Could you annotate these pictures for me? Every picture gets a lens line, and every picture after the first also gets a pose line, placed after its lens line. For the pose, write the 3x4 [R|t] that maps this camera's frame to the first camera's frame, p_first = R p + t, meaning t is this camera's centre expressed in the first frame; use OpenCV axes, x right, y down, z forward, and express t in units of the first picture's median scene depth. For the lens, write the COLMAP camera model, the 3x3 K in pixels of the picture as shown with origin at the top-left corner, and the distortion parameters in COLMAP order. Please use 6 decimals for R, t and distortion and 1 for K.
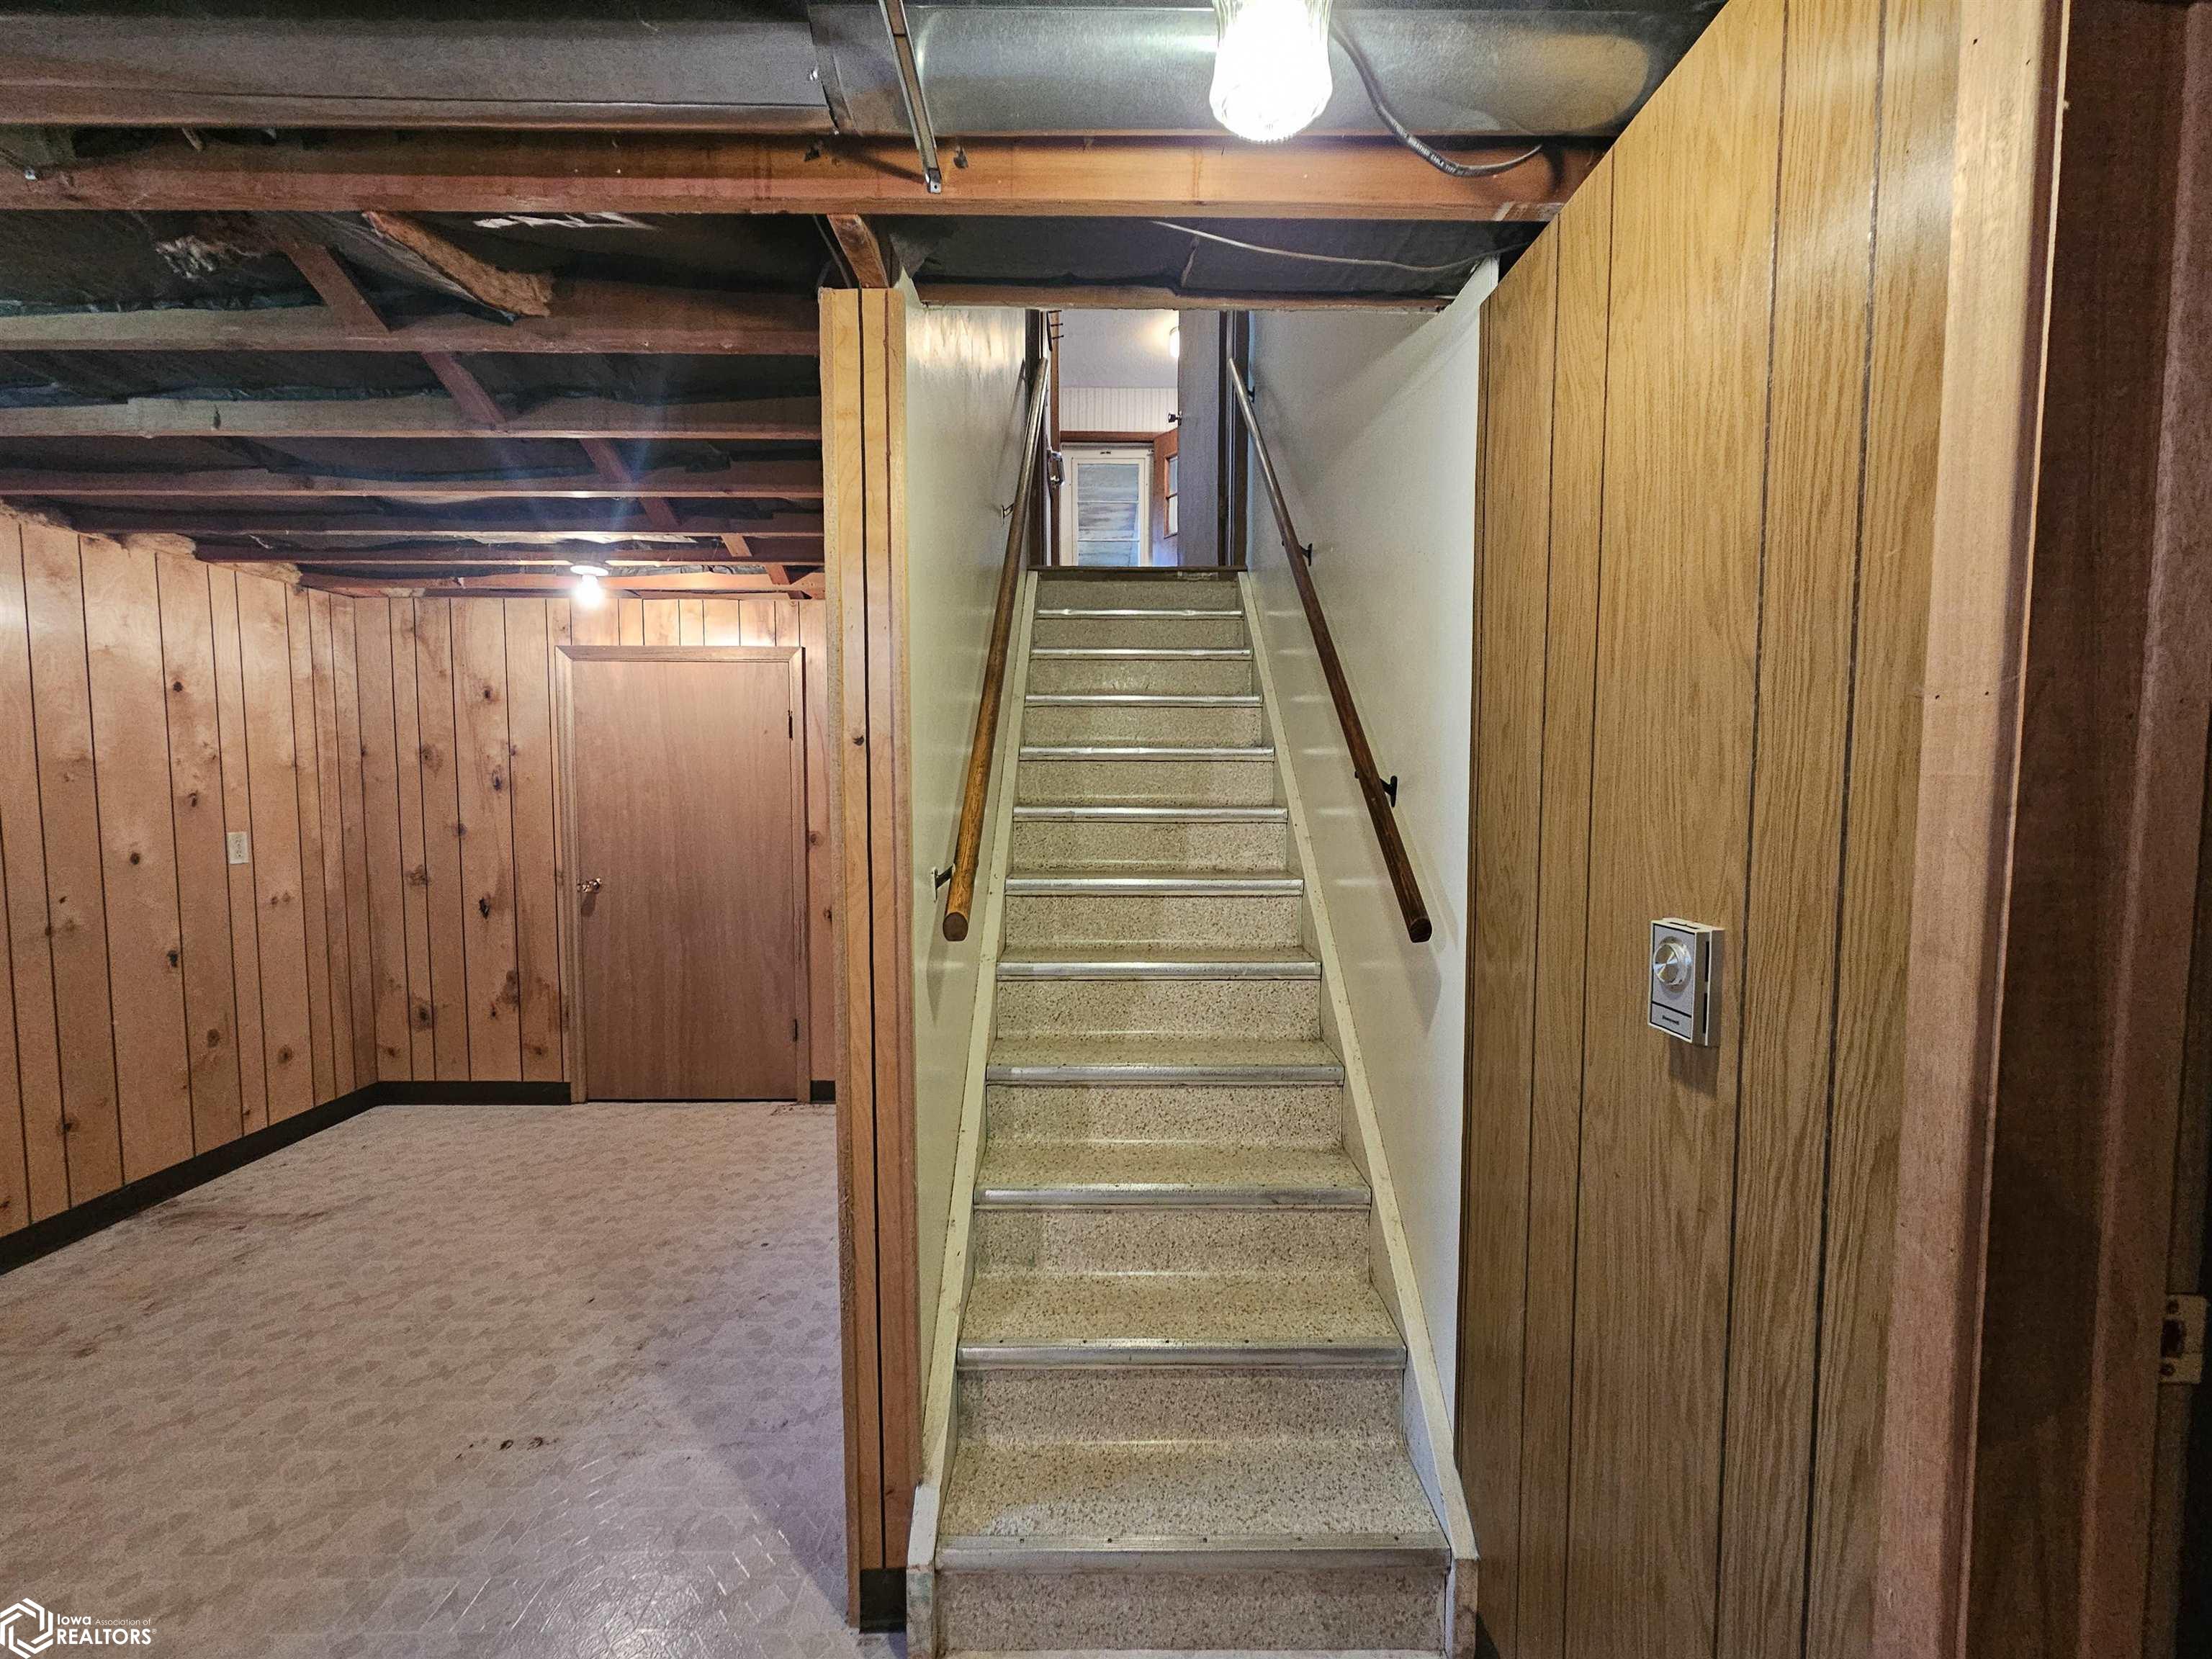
lens RADIAL K [[908.0, 0, 1106.0], [0, 908.0, 816.7], [0, 0, 1]] dist [-0.001952, 0.000280]
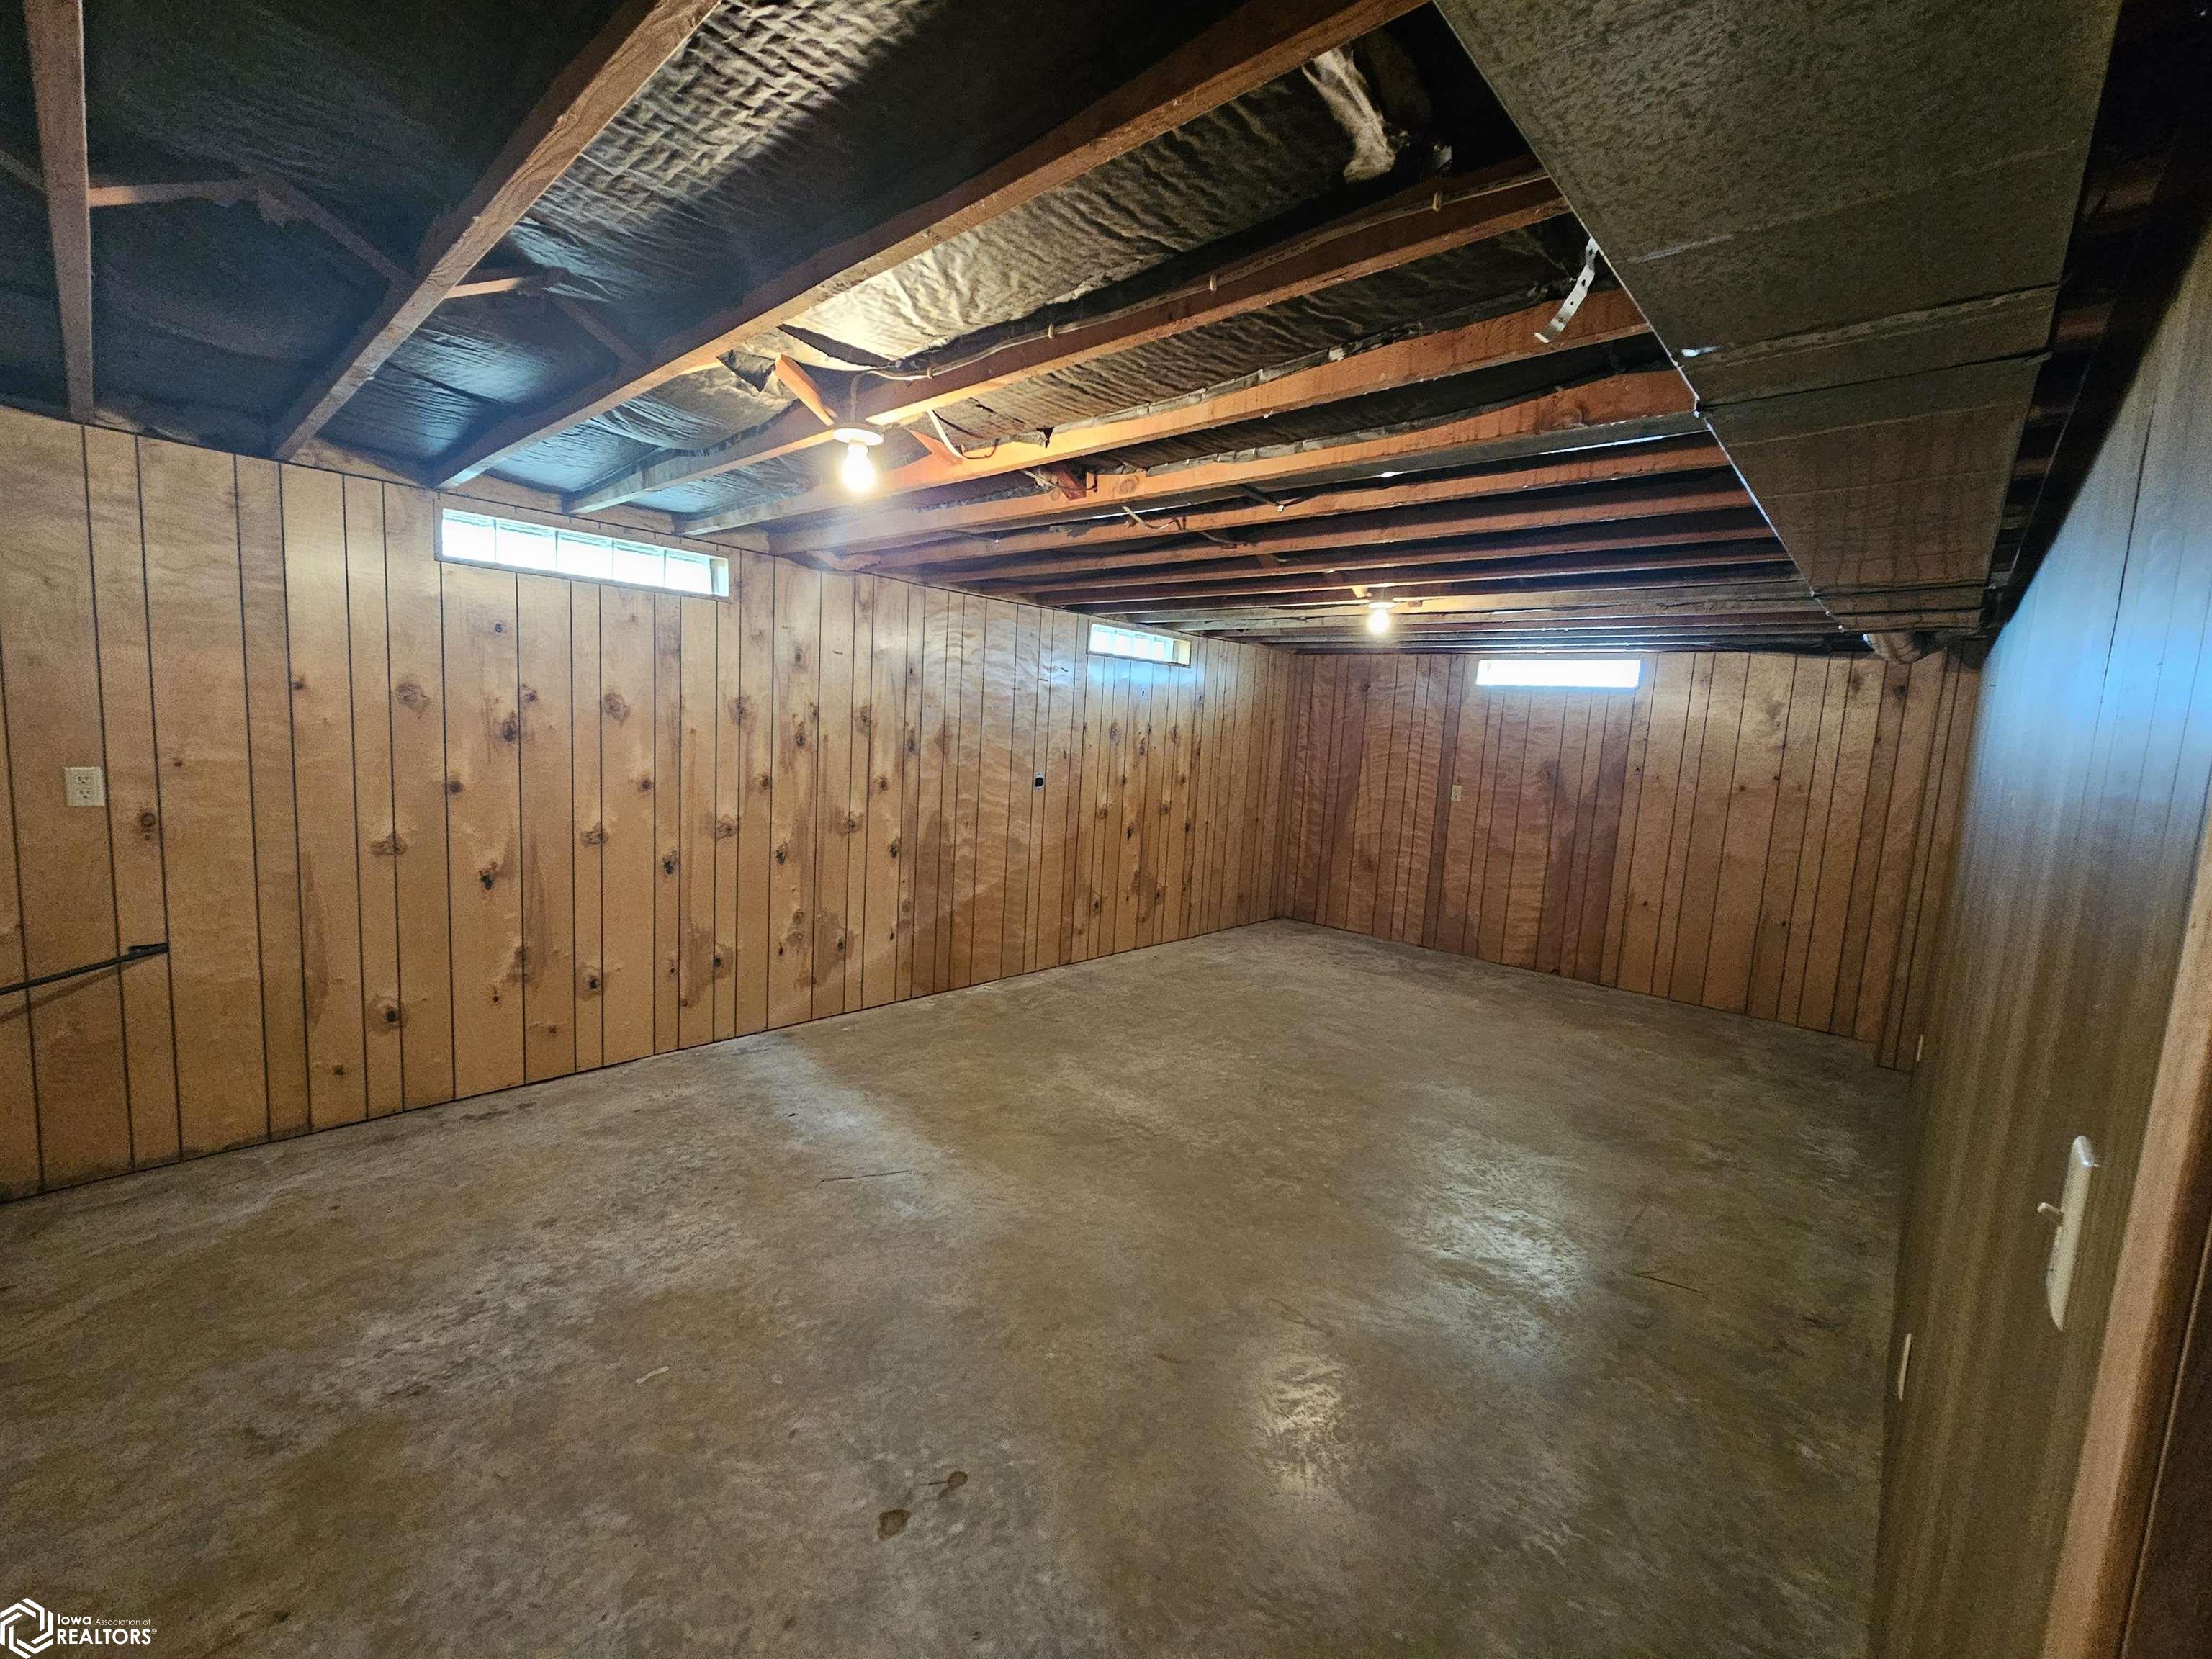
lens RADIAL K [[908.0, 0, 1104.1], [0, 908.0, 839.6], [0, 0, 1]] dist [-0.001952, 0.000280]
pose [[0.681161, -0.052765, 0.730229, -0.920841], [0.000993, 0.997465, 0.071148, 0.003452], [-0.732133, -0.047739, 0.679487, -0.010769]]
